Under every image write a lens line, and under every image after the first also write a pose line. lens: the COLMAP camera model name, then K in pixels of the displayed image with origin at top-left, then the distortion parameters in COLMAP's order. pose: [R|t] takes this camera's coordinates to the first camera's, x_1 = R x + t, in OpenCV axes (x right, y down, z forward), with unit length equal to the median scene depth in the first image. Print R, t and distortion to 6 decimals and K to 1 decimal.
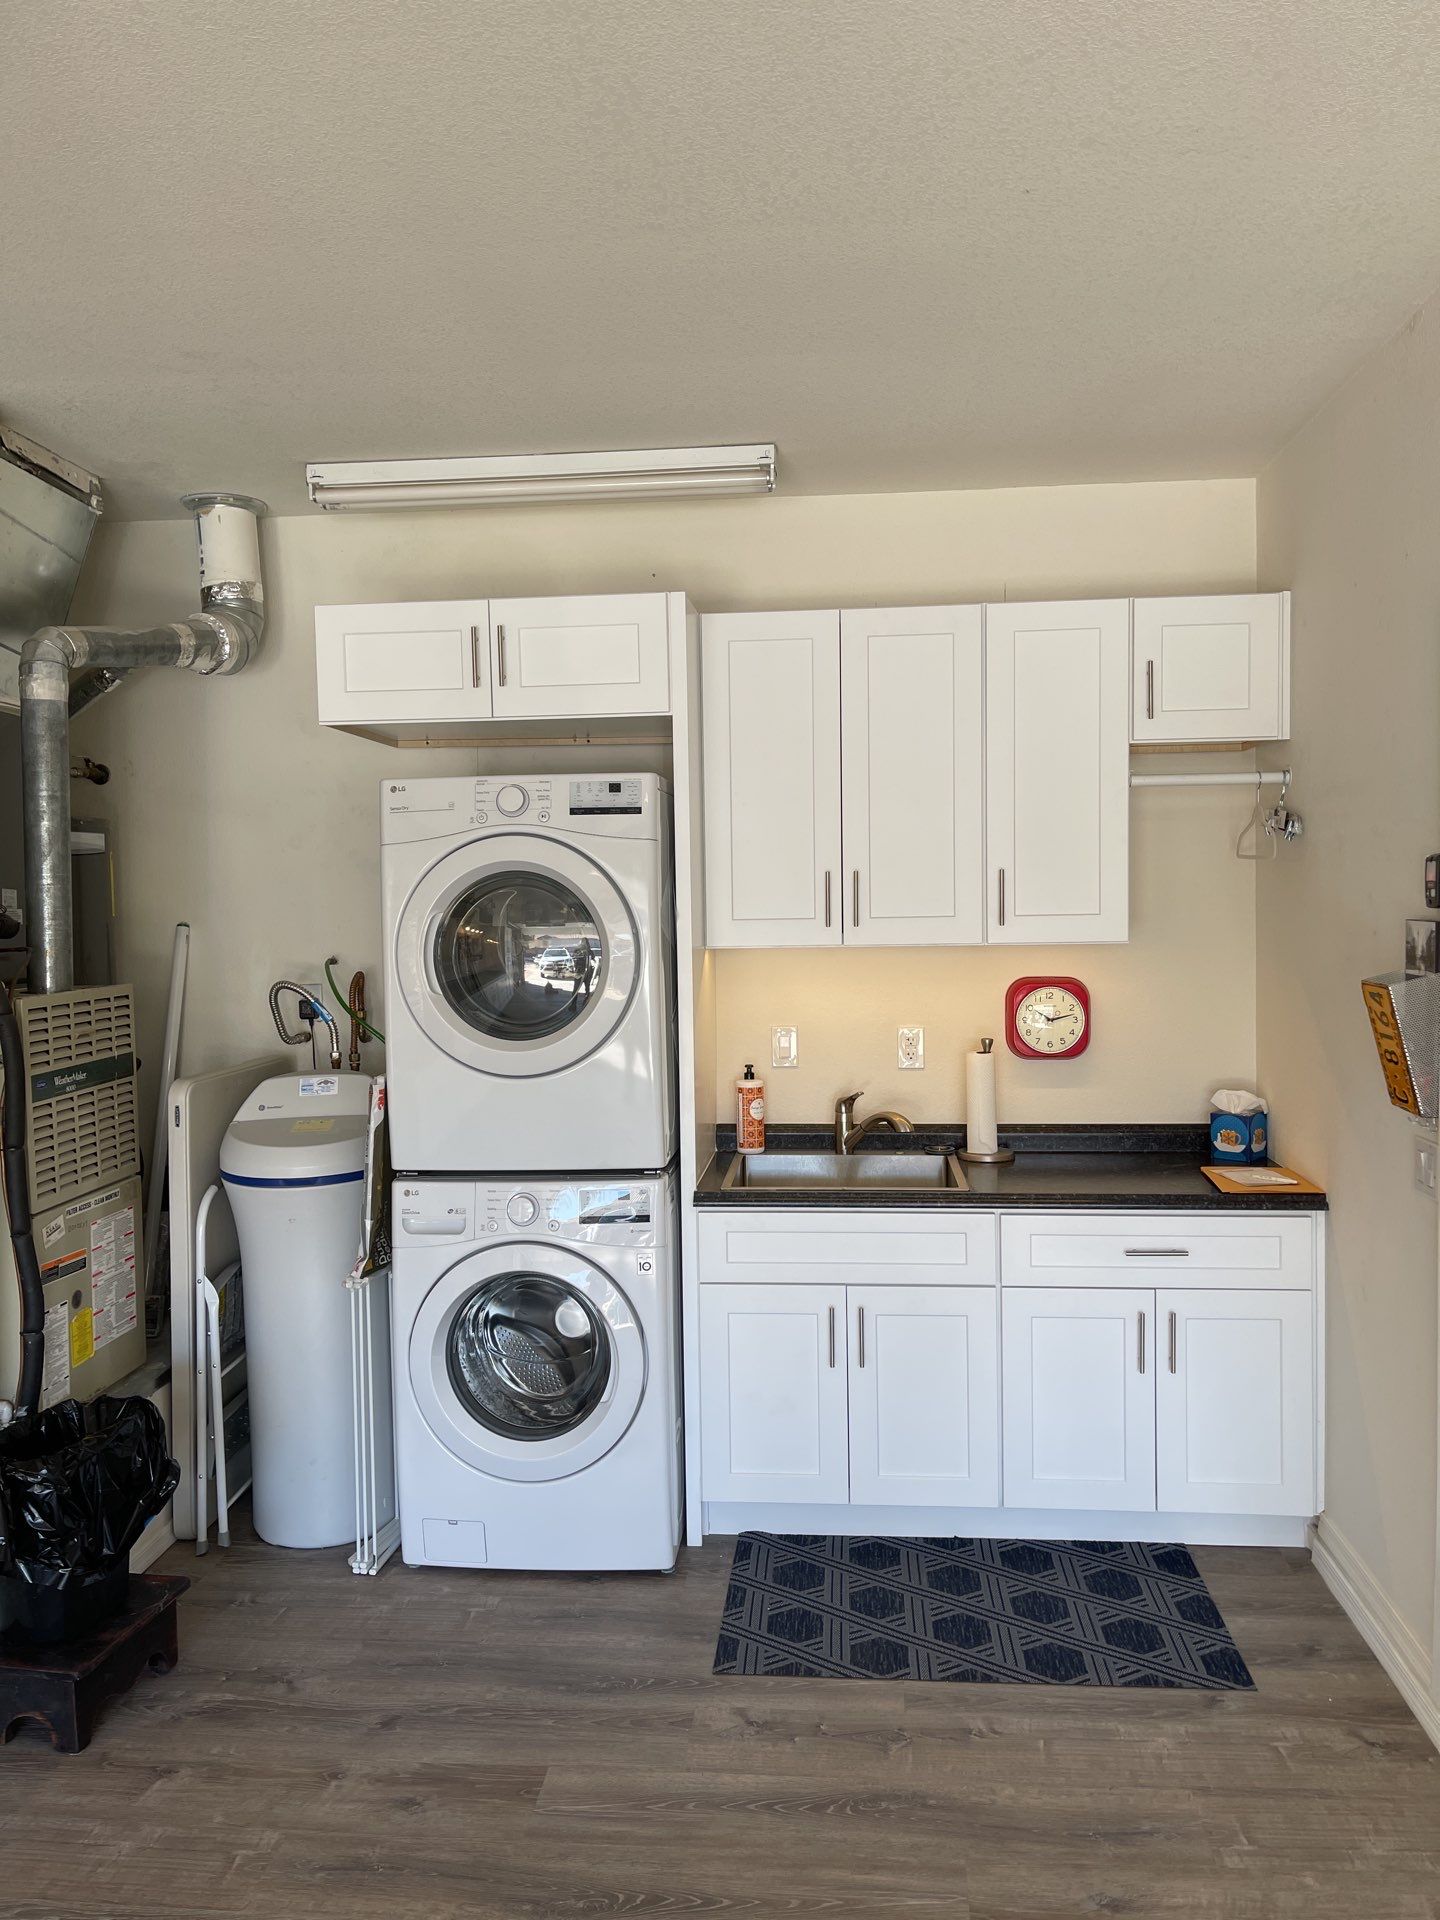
lens RADIAL K [[1483.3, 0, 720.0], [0, 1483.3, 960.0], [0, 0, 1]] dist [-0.006128, -0.013778]
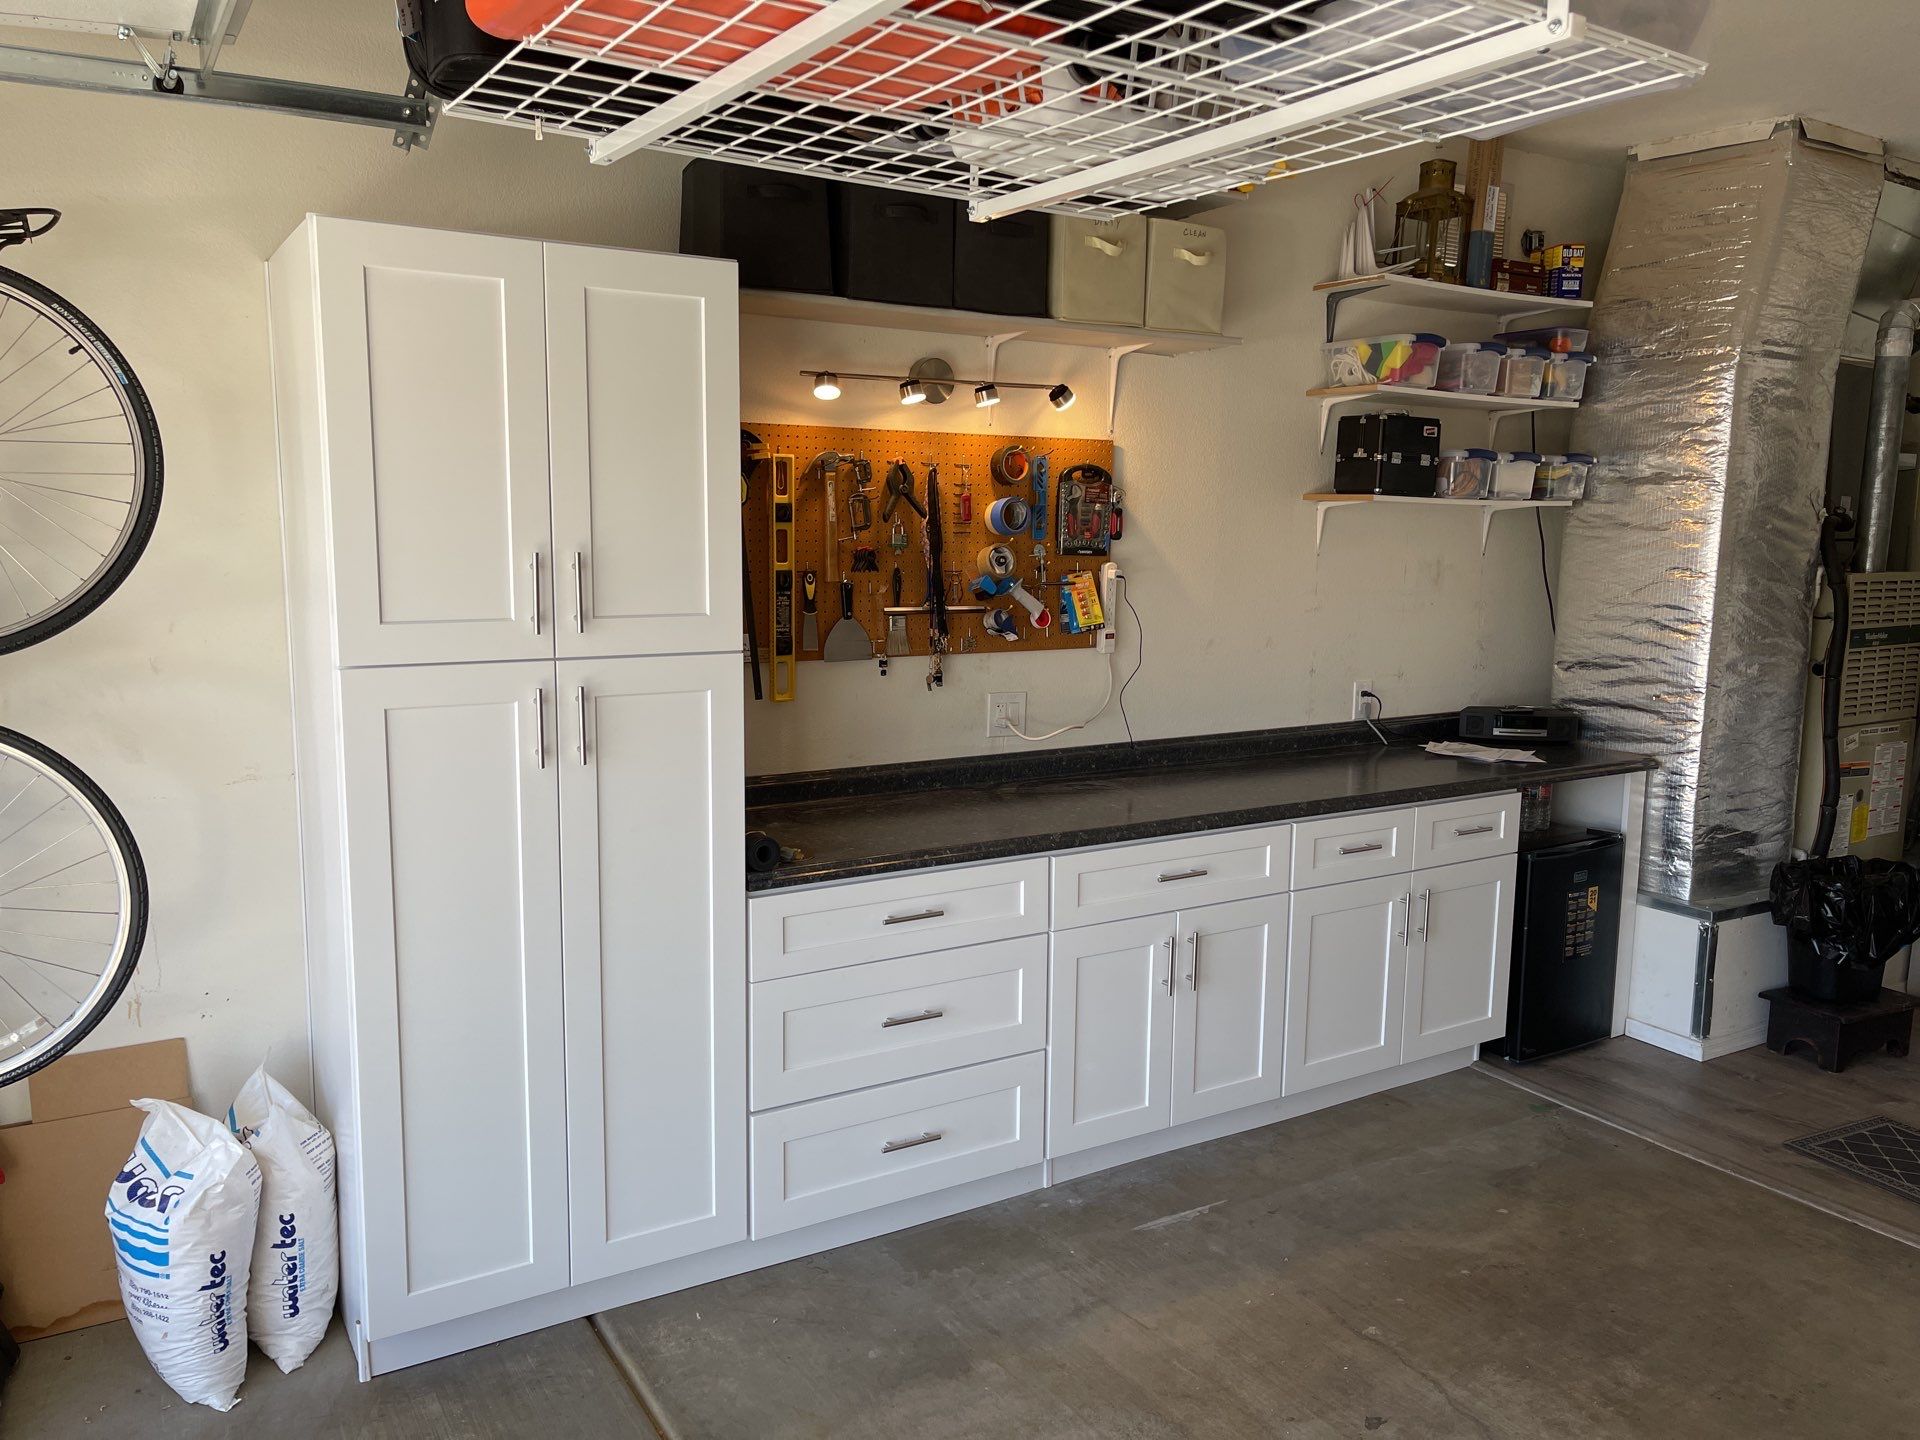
lens RADIAL K [[1483.3, 0, 960.0], [0, 1483.3, 720.0], [0, 0, 1]] dist [-0.006128, -0.013778]
pose [[0.605098, 0.137544, -0.784180, 0.133540], [-0.053980, 0.989785, 0.131953, 0.022639], [0.794319, -0.037514, 0.606341, -0.516584]]
